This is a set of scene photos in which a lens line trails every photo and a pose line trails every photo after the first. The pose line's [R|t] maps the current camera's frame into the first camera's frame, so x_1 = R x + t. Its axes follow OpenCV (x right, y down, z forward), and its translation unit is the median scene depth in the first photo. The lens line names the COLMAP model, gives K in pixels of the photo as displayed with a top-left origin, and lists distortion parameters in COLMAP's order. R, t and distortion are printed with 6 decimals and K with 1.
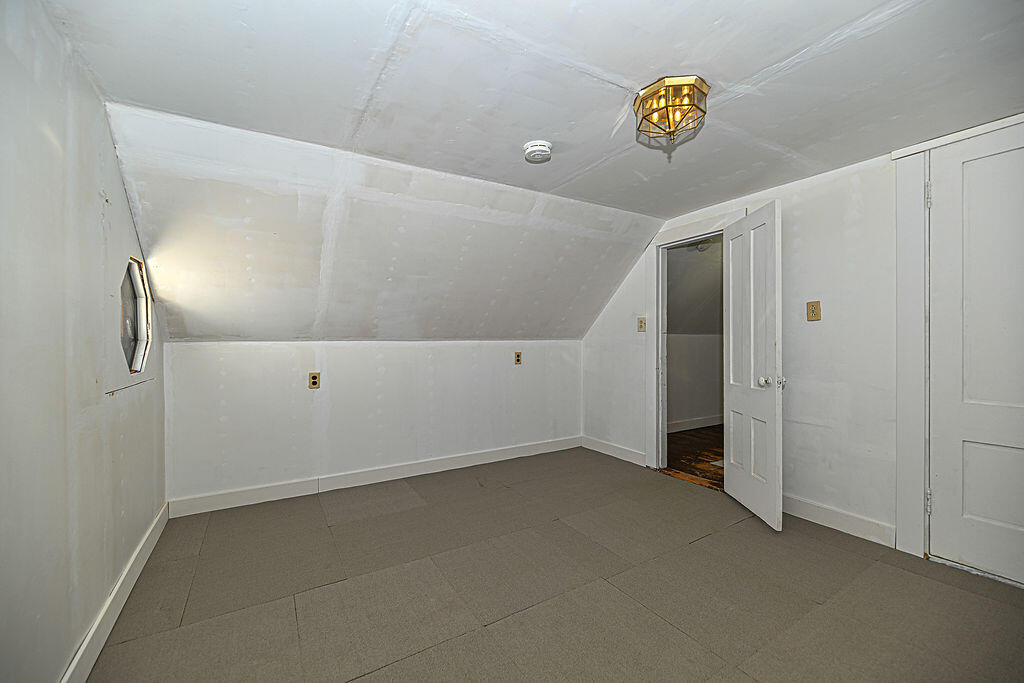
lens RADIAL K [[421.8, 0, 512.0], [0, 421.8, 341.5], [0, 0, 1]] dist [-0.005053, -0.000397]
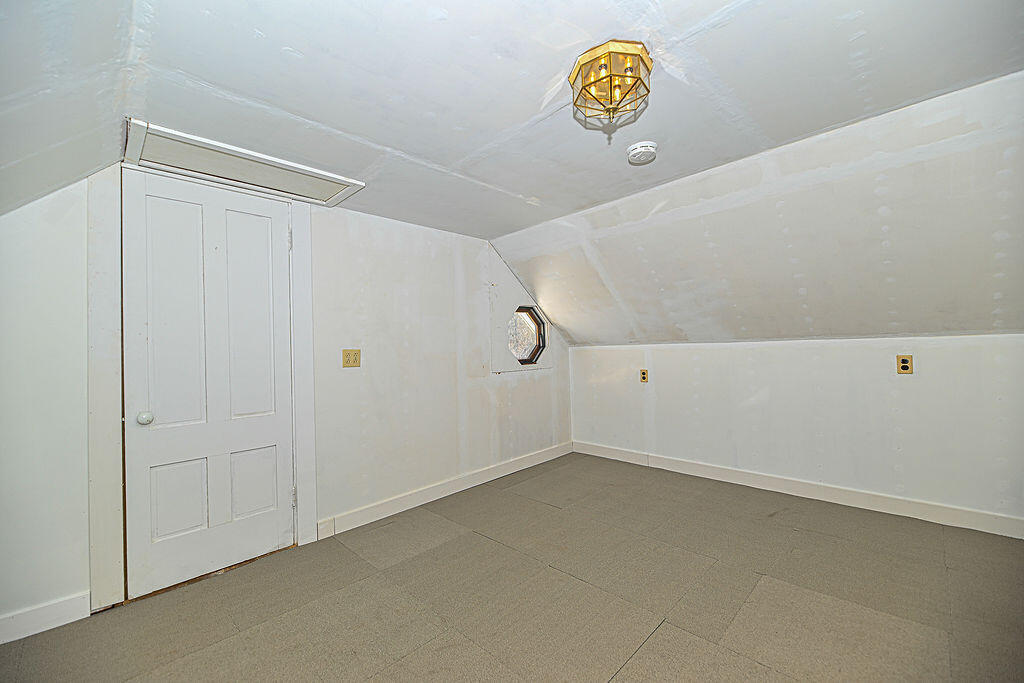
lens RADIAL K [[421.8, 0, 512.0], [0, 421.8, 341.5], [0, 0, 1]] dist [-0.005053, -0.000397]
pose [[0.217755, -0.018527, -0.975828, 0.677259], [0.022731, 0.999645, -0.013907, -0.001648], [0.975739, -0.019153, 0.218099, 0.341749]]
